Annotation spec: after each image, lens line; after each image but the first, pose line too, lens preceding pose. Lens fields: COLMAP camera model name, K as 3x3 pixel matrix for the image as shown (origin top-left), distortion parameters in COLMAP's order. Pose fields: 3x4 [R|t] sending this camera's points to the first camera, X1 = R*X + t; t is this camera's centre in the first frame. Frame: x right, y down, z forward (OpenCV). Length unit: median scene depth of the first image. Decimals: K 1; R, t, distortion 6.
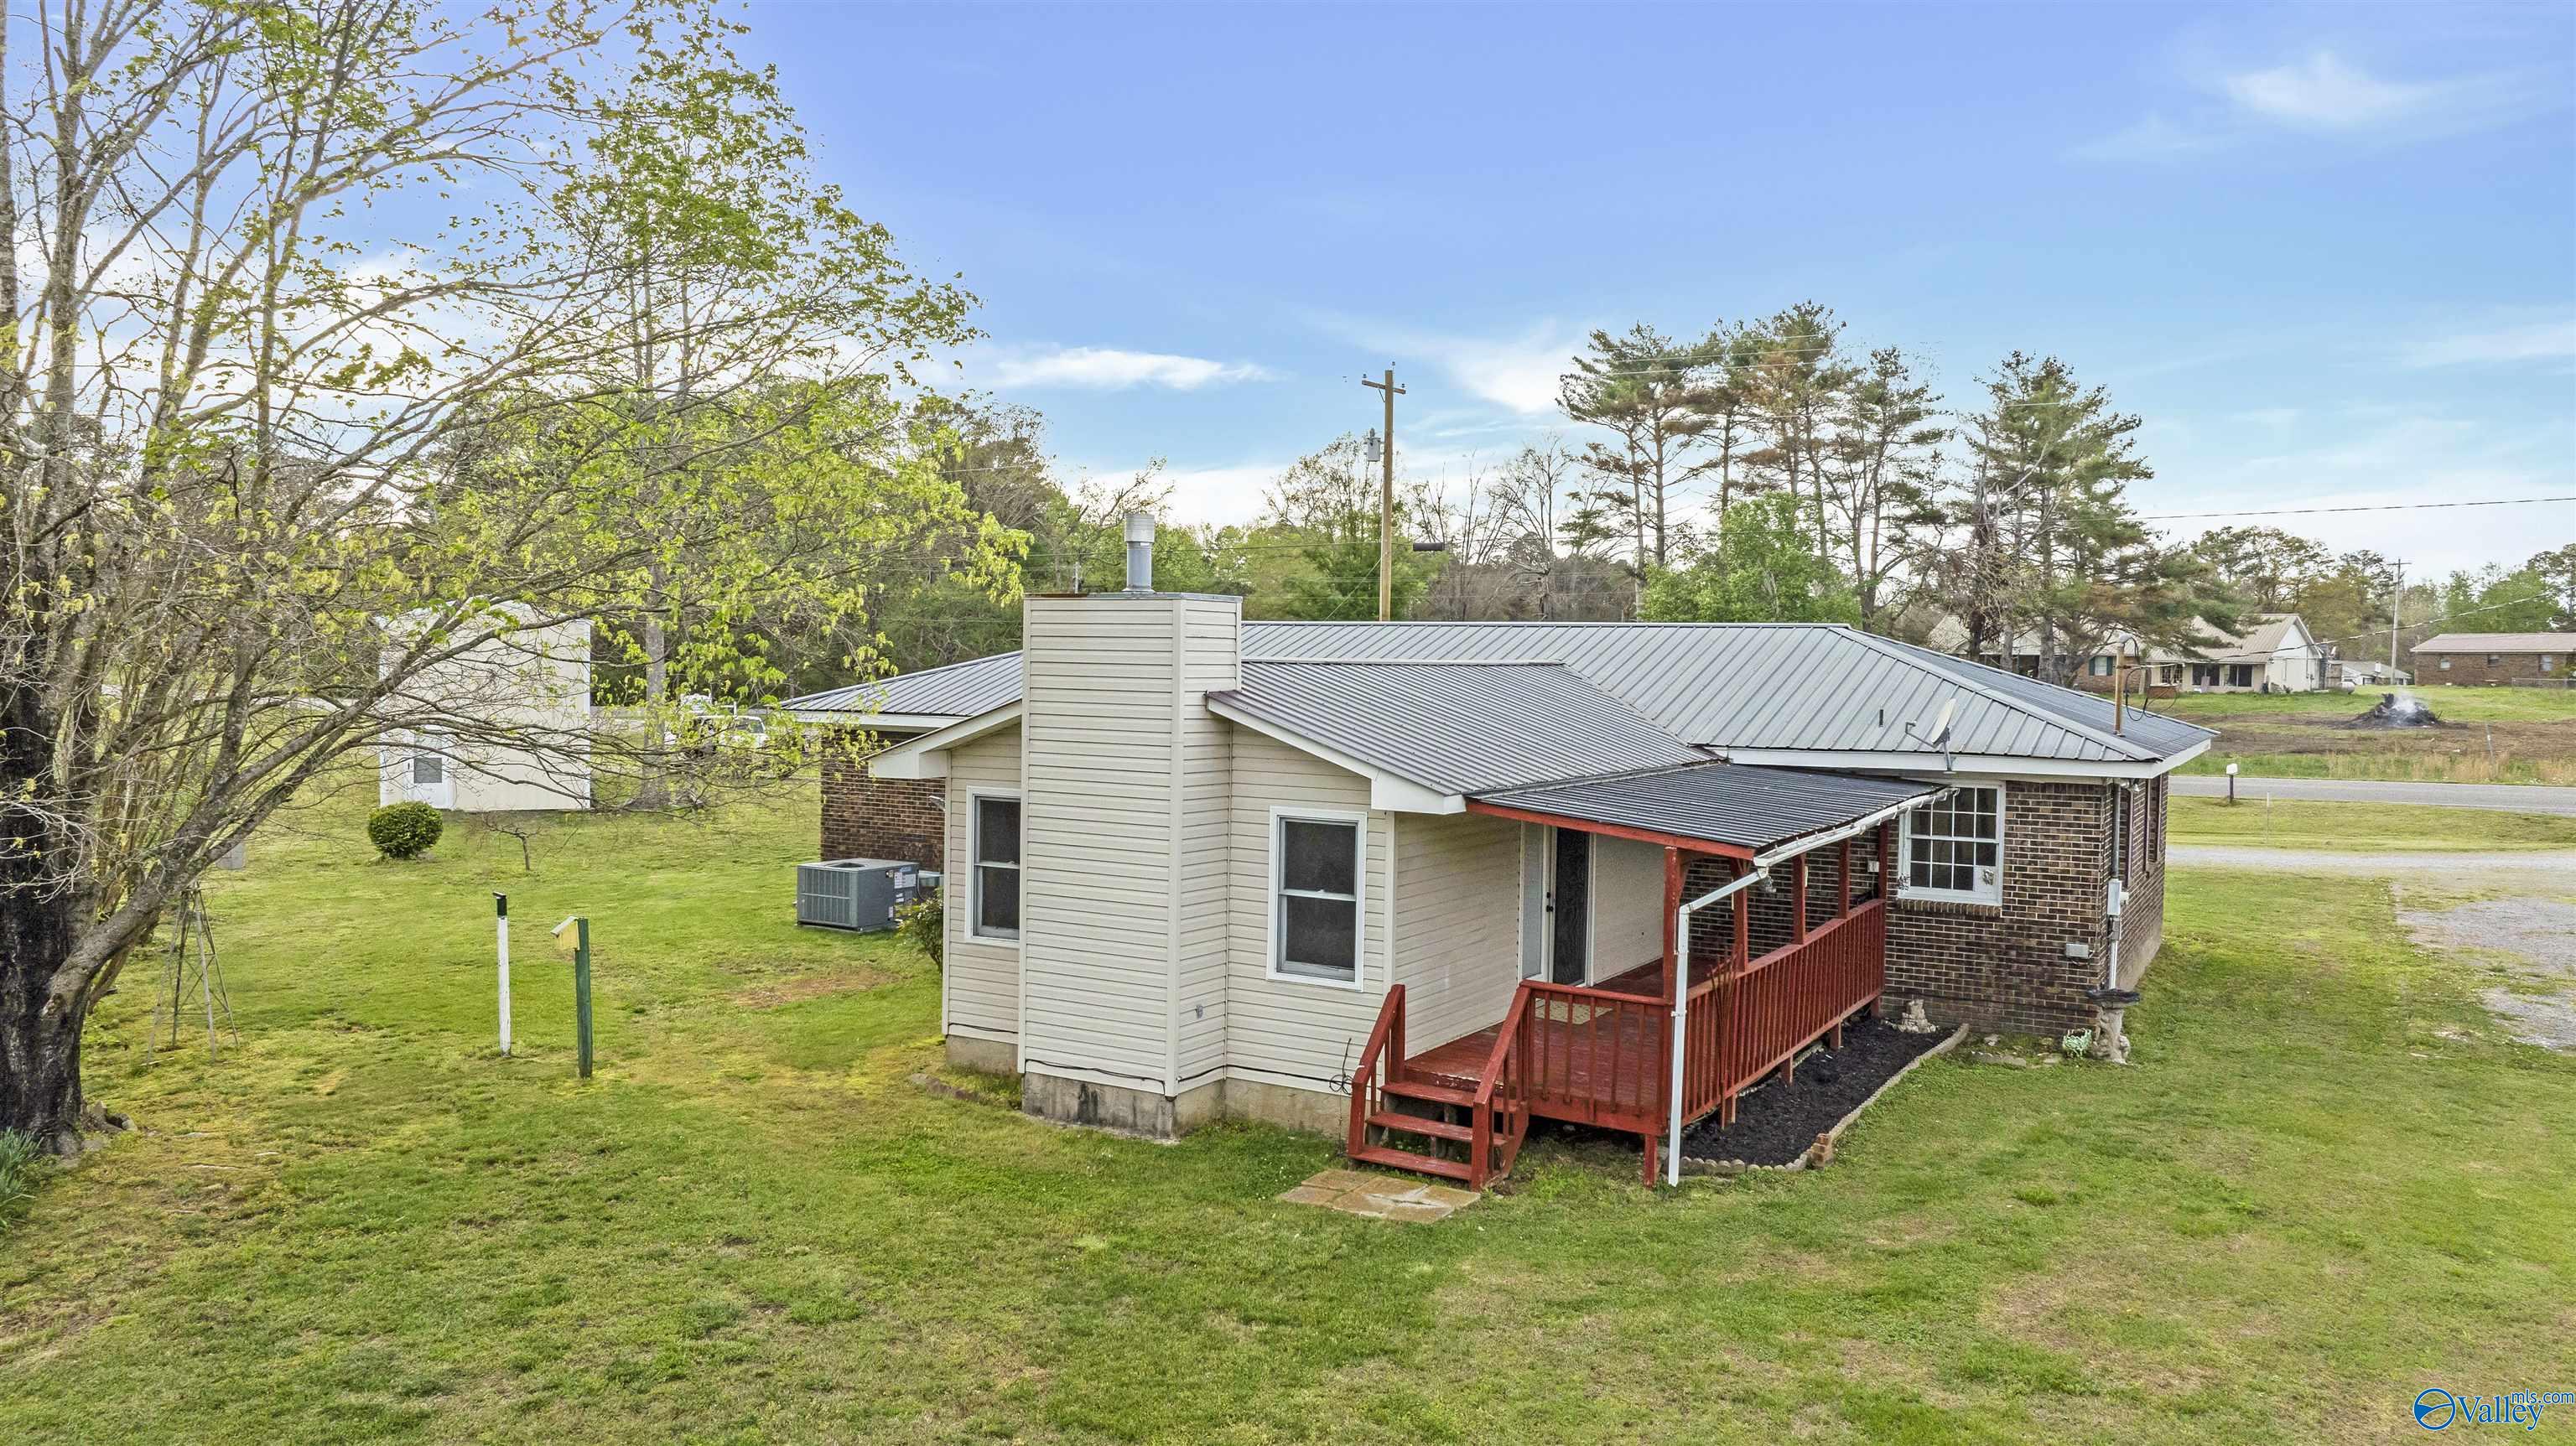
lens RADIAL K [[1799.4, 0, 1288.0], [0, 1799.4, 723.0], [0, 0, 1]] dist [-0.021788, -0.003682]
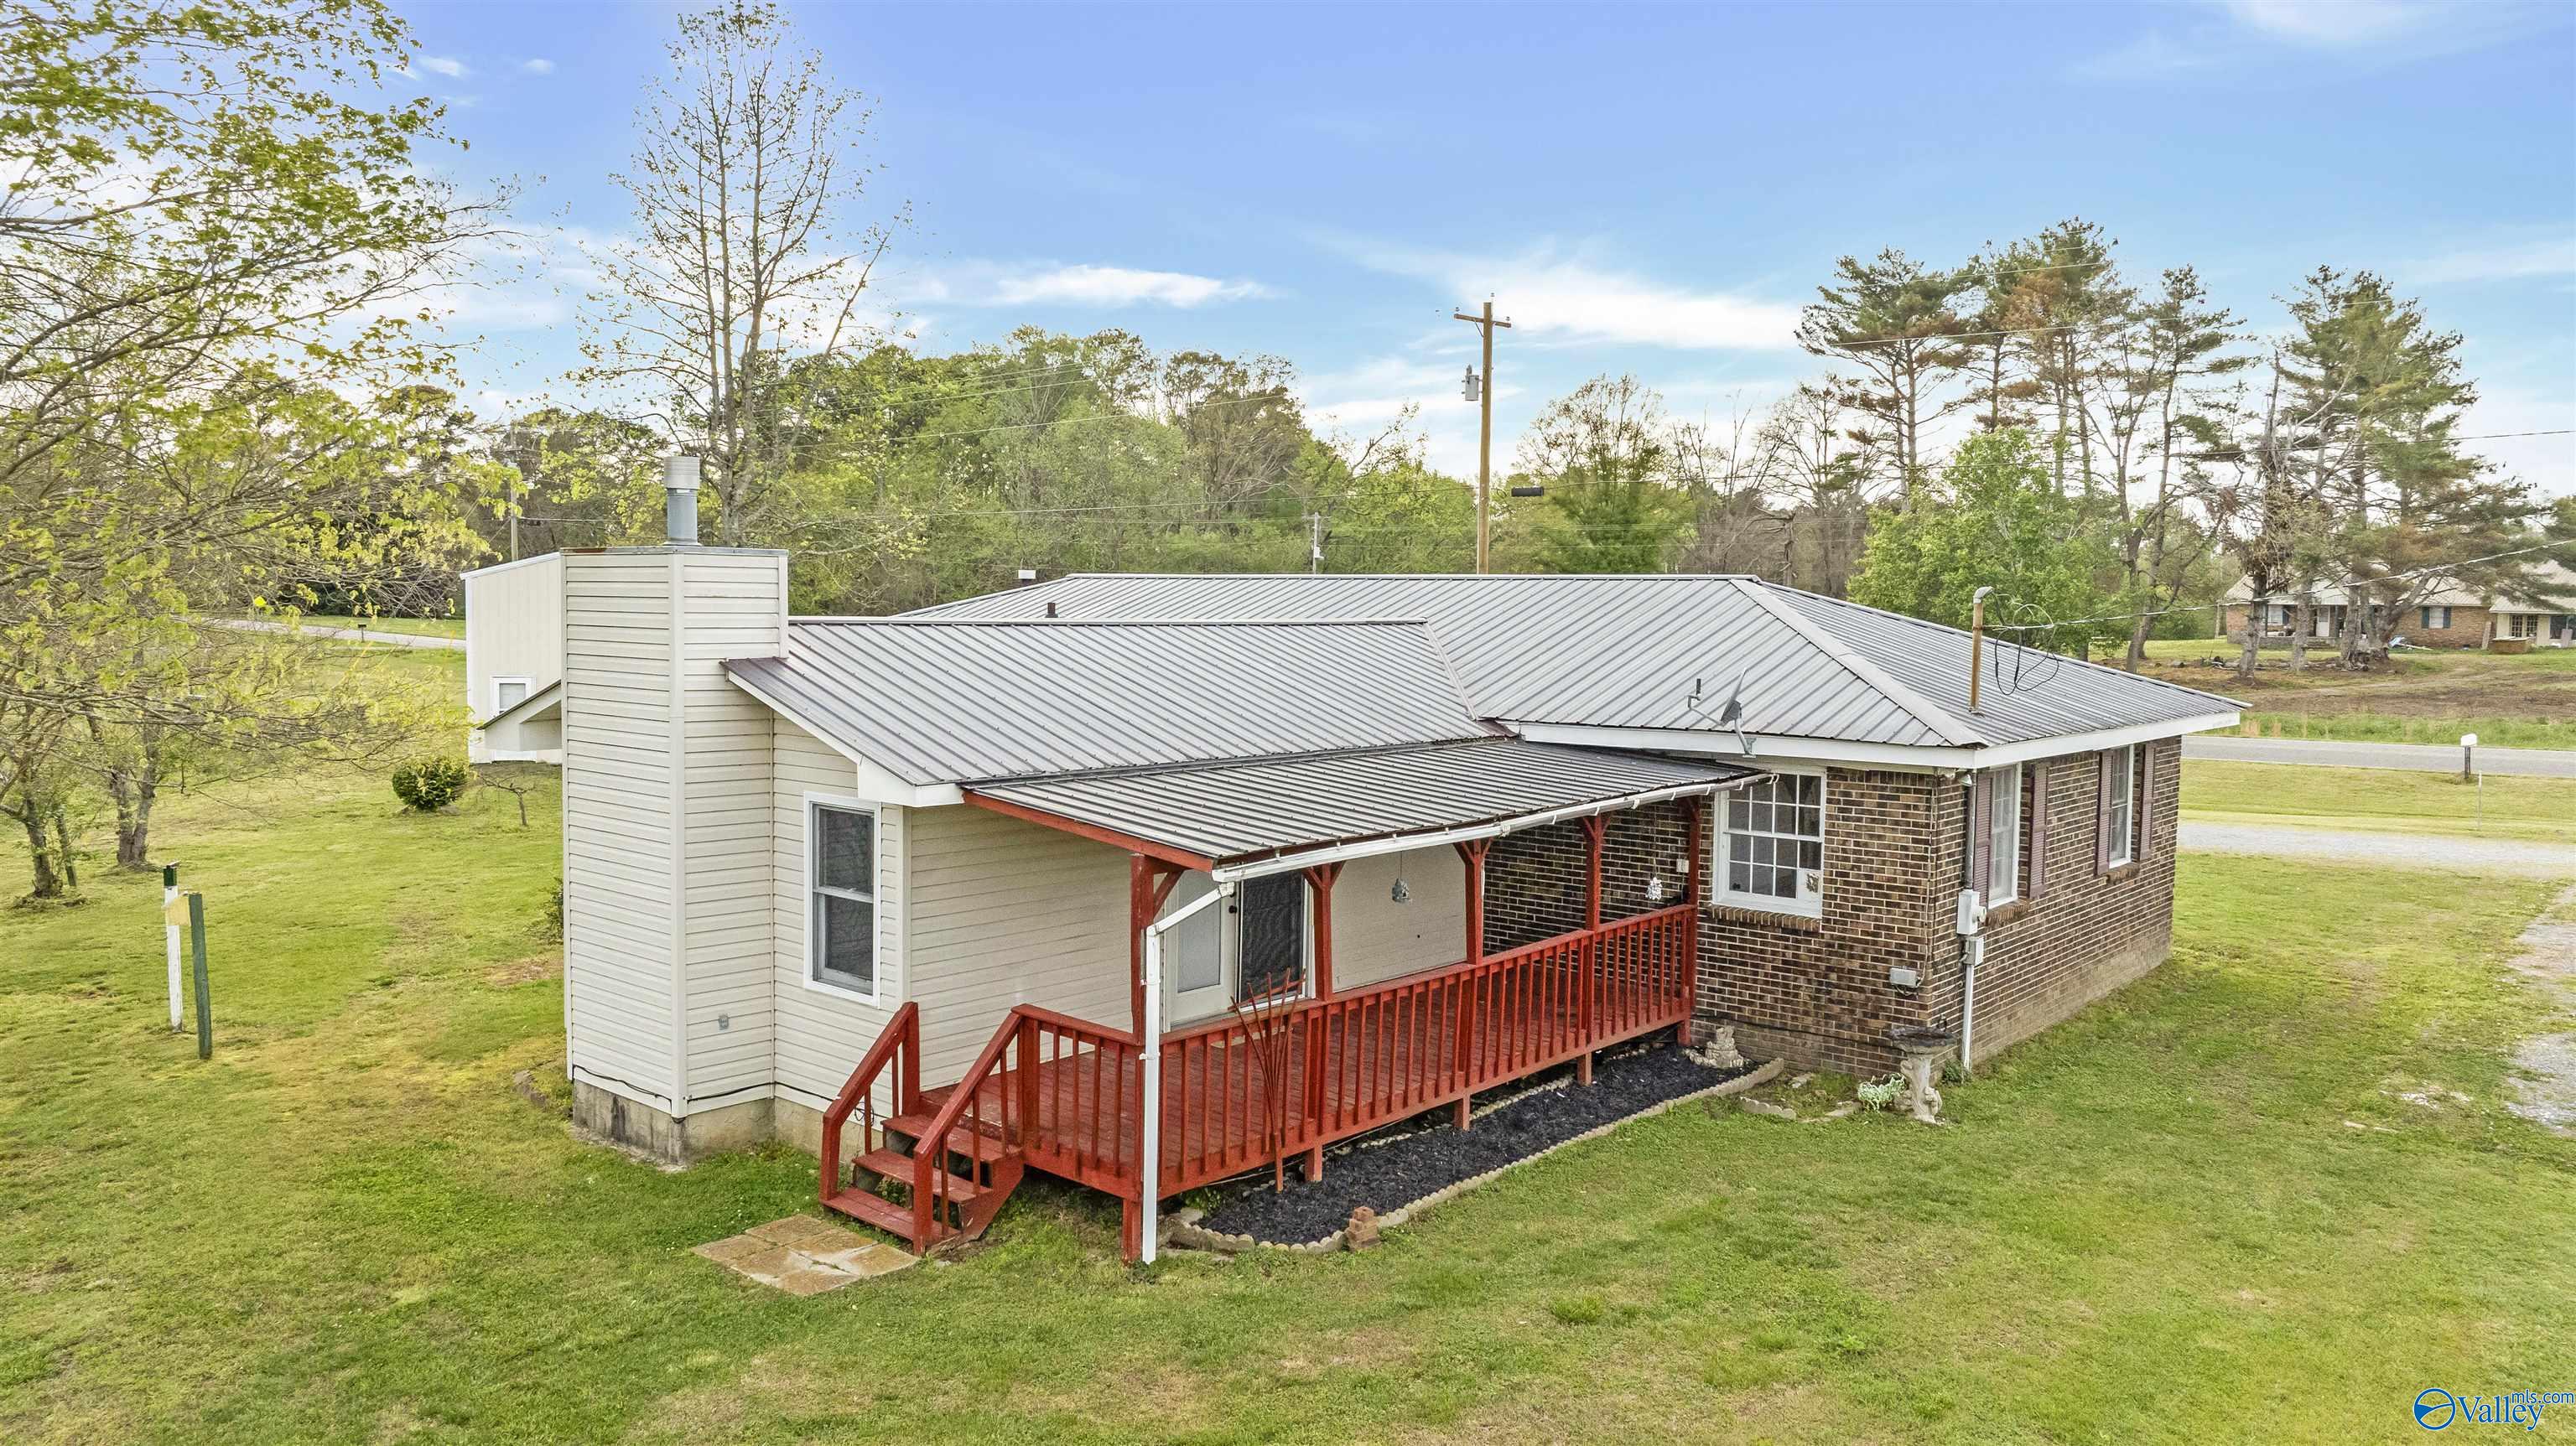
lens RADIAL K [[1799.4, 0, 1288.0], [0, 1799.4, 723.0], [0, 0, 1]] dist [-0.021788, -0.003682]
pose [[0.984568, 0.009448, -0.174750, 0.306888], [-0.004596, 0.999593, 0.028146, -0.010026], [0.174945, -0.026908, 0.984211, 0.151351]]
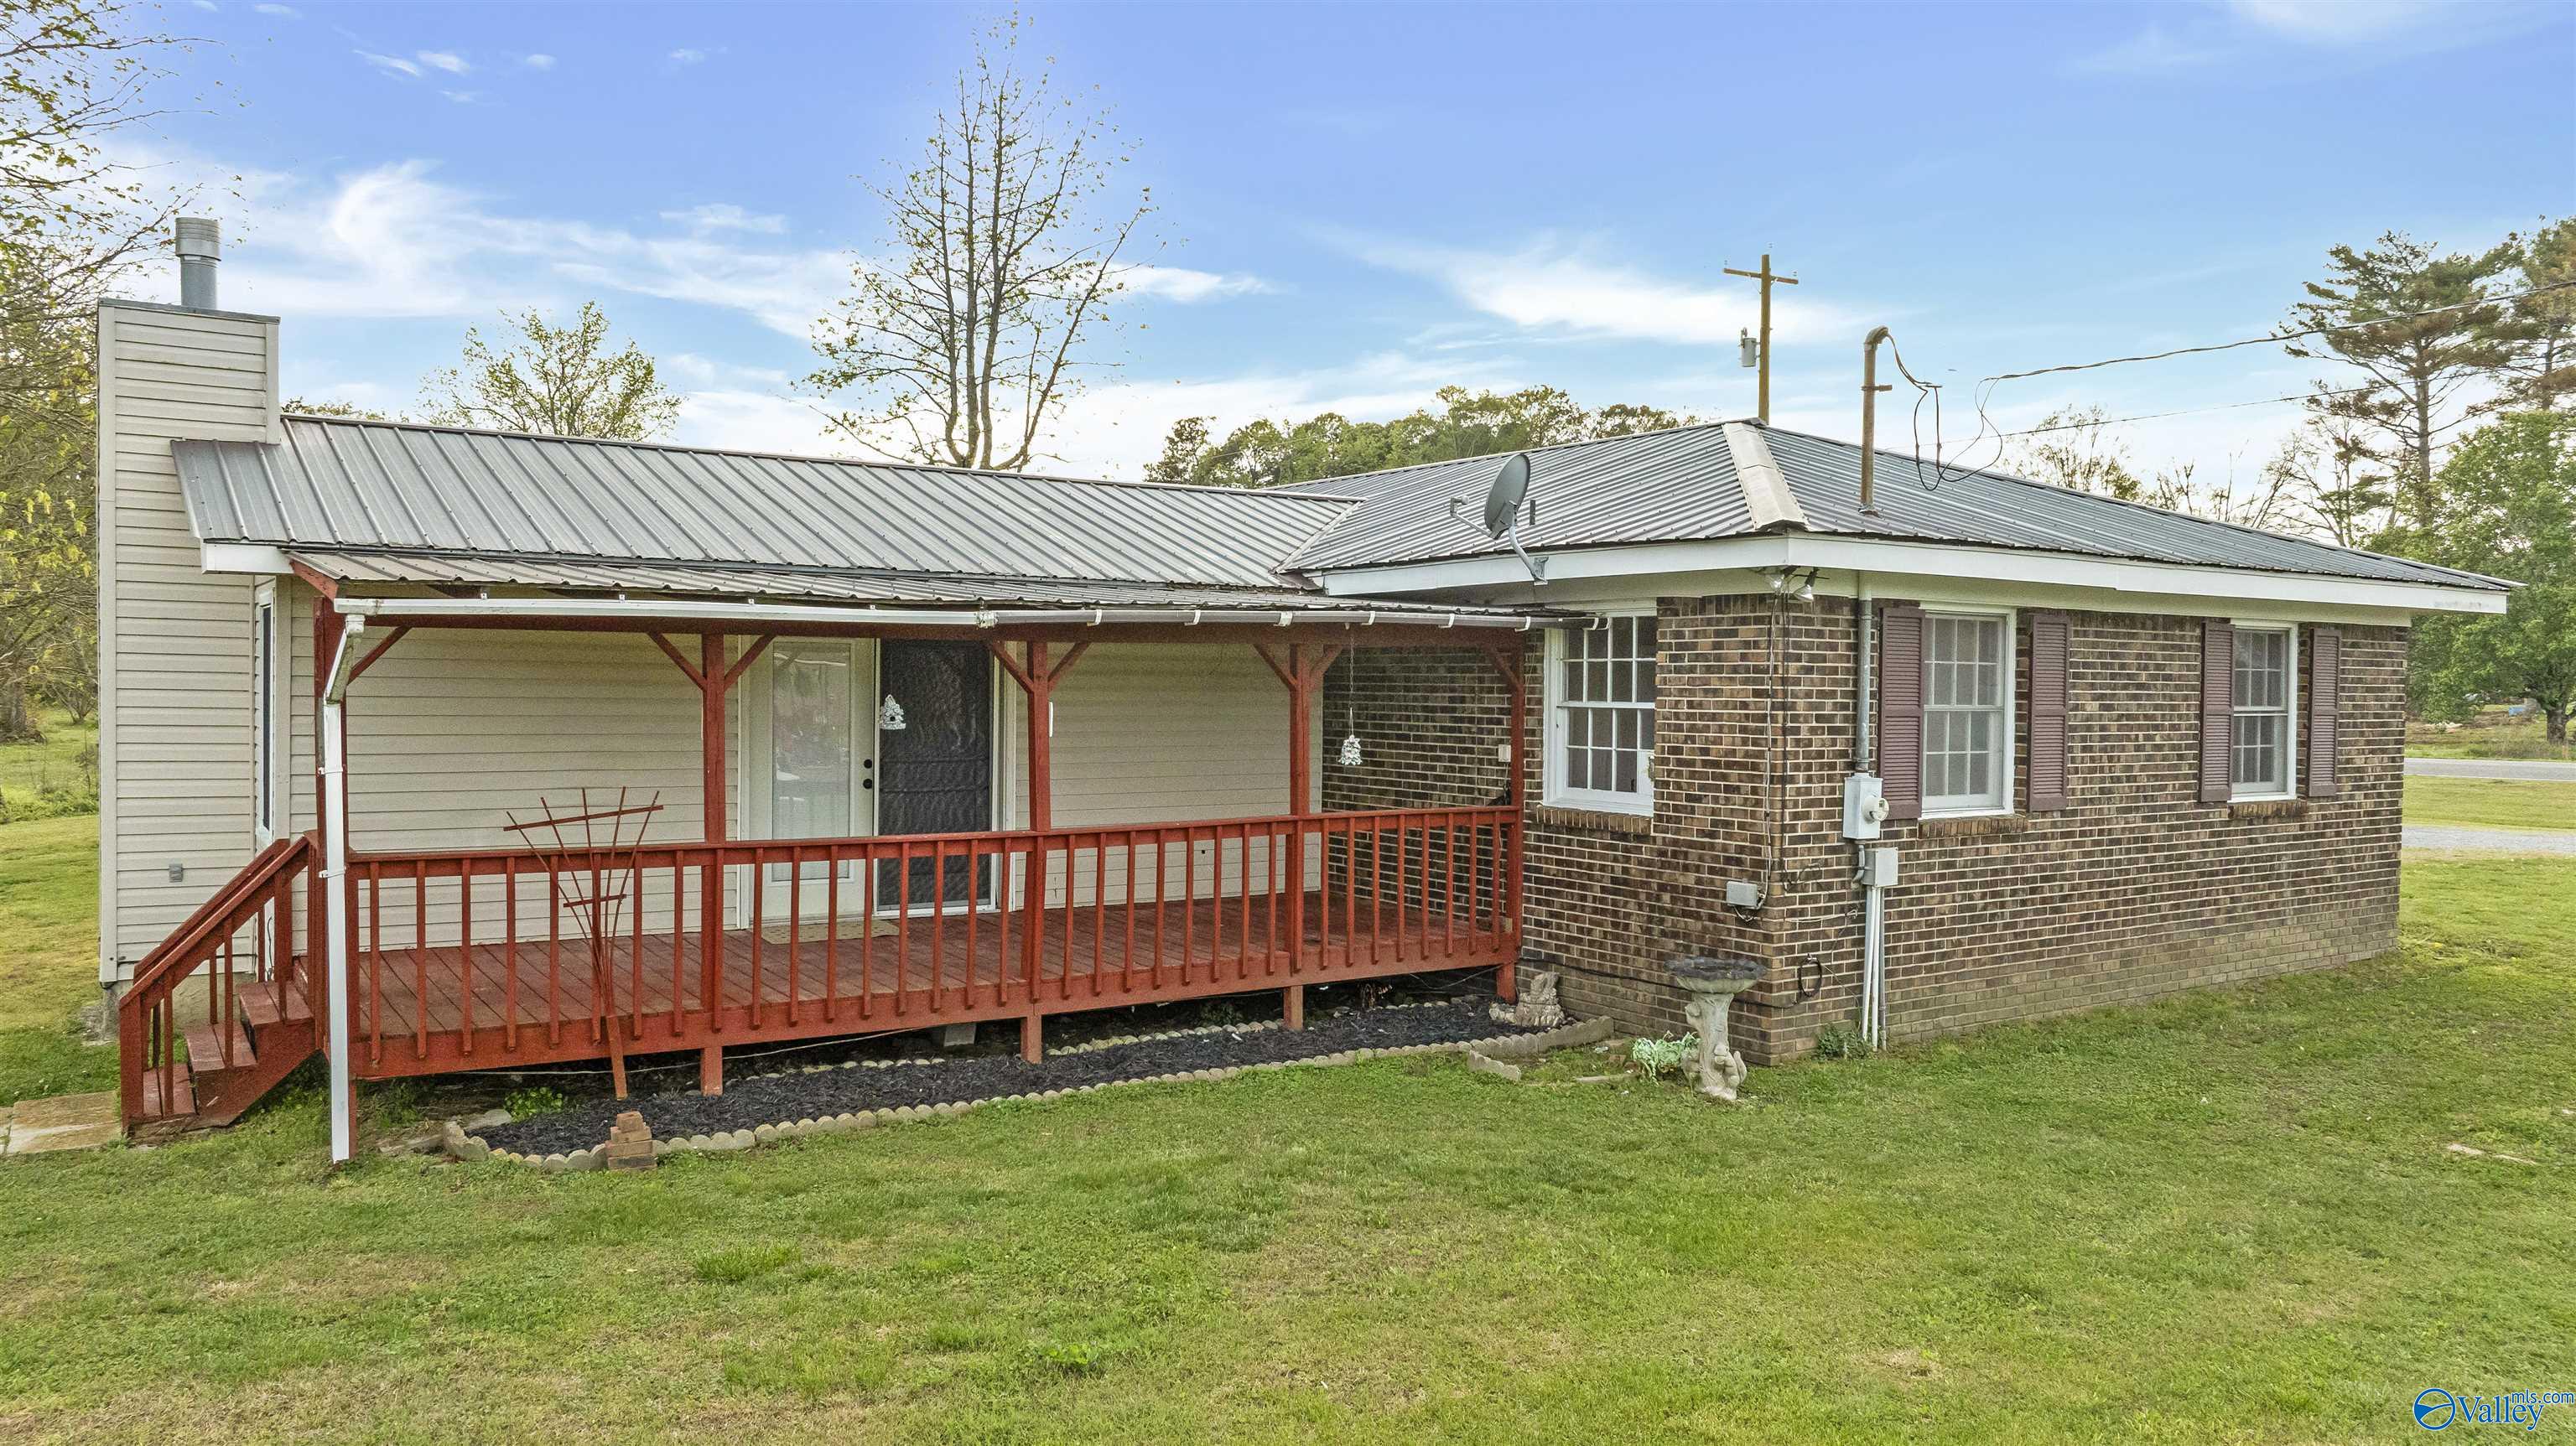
lens RADIAL K [[1799.2, 0, 1288.0], [0, 1799.2, 723.0], [0, 0, 1]] dist [-0.021009, 0.028113]
pose [[0.902989, 0.006778, -0.429609, 0.552994], [-0.014204, 0.999800, -0.014081, 0.083910], [0.429428, 0.018817, 0.902905, 0.434861]]
